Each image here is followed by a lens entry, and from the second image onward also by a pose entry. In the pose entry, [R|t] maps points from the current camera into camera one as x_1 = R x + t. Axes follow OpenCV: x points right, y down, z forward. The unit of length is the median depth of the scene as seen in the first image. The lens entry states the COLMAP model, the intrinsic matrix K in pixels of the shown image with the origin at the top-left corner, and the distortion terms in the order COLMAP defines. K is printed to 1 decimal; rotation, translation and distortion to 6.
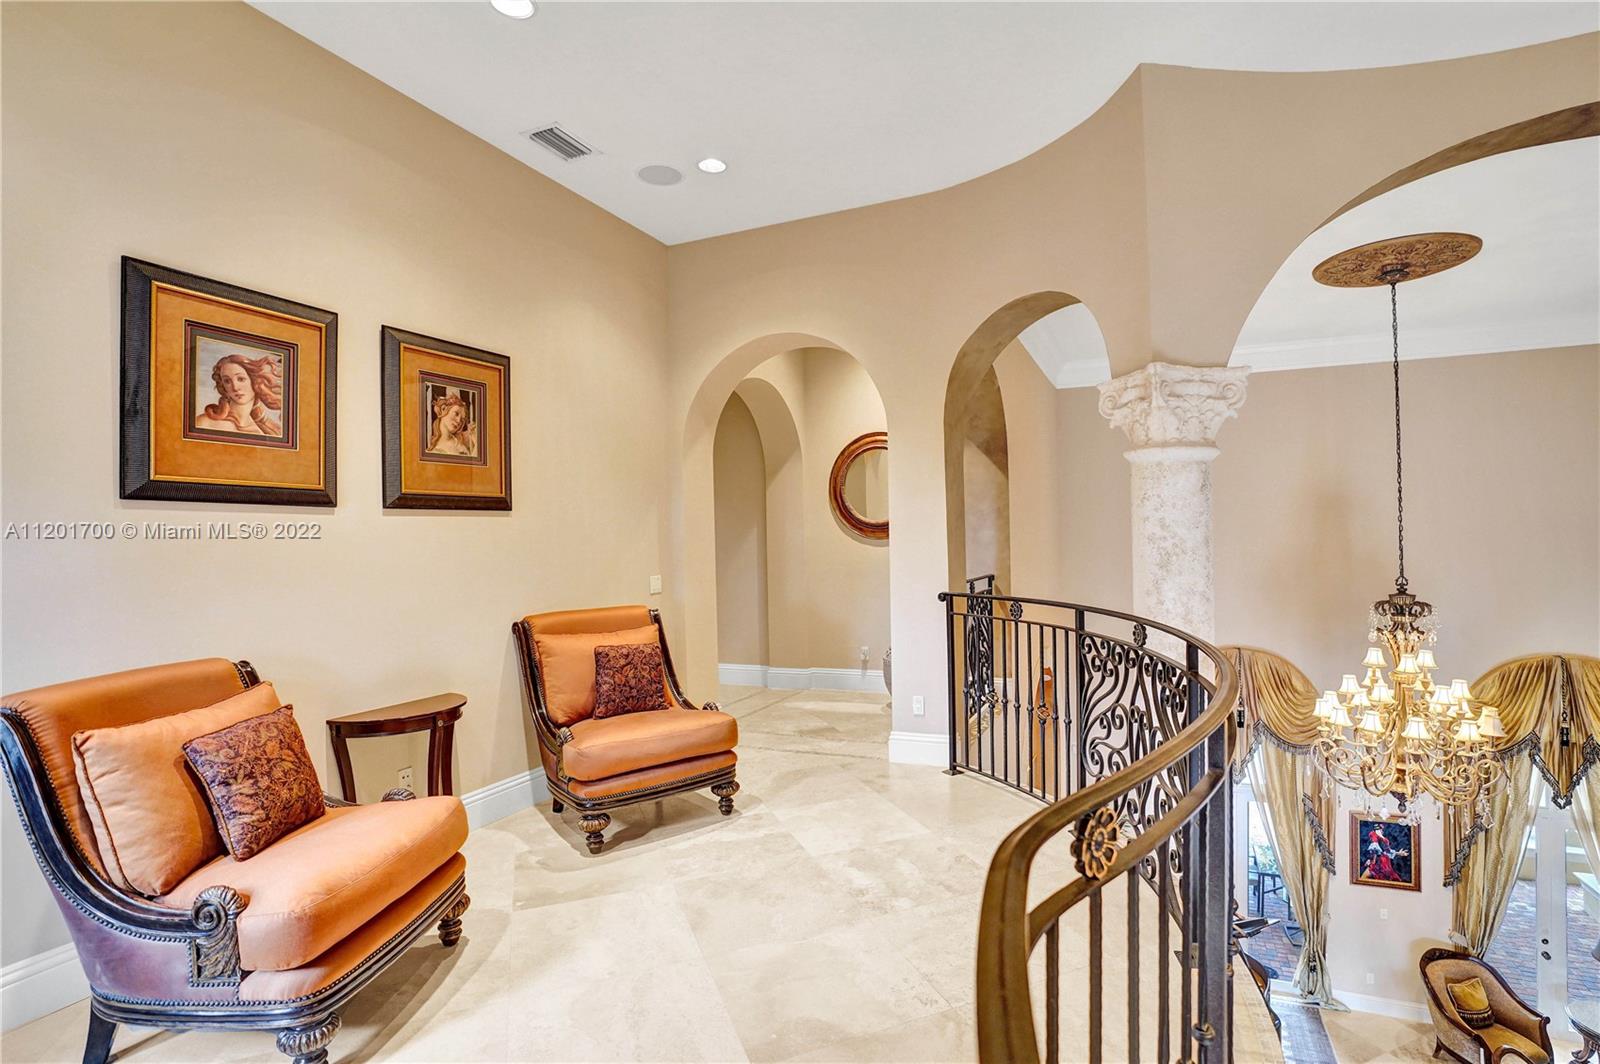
lens RADIAL K [[739.4, 0, 804.3], [0, 739.4, 532.9], [0, 0, 1]] dist [-0.062829, 0.019742]
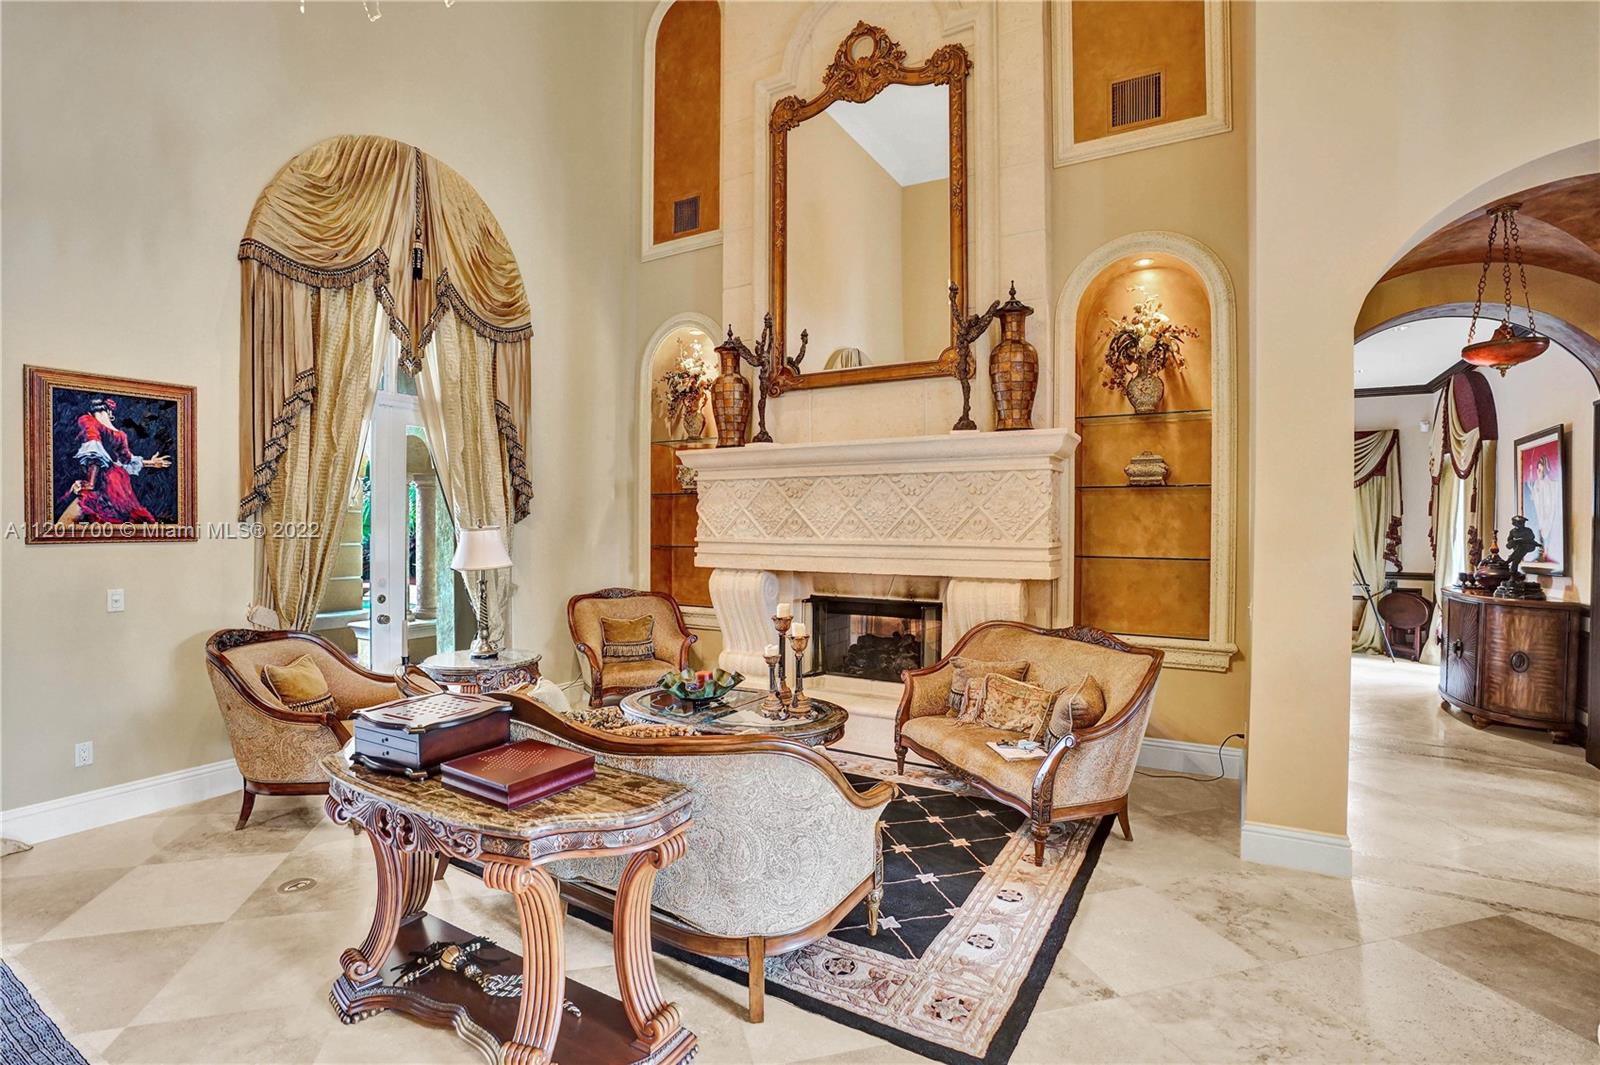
lens RADIAL K [[739.4, 0, 804.3], [0, 739.4, 533.4], [0, 0, 1]] dist [-0.062829, 0.019742]
pose [[0.096764, 0.007844, 0.995276, 0.437899], [-0.021653, 0.999749, -0.005774, 0.509721], [-0.995072, -0.020992, 0.096910, 0.553303]]
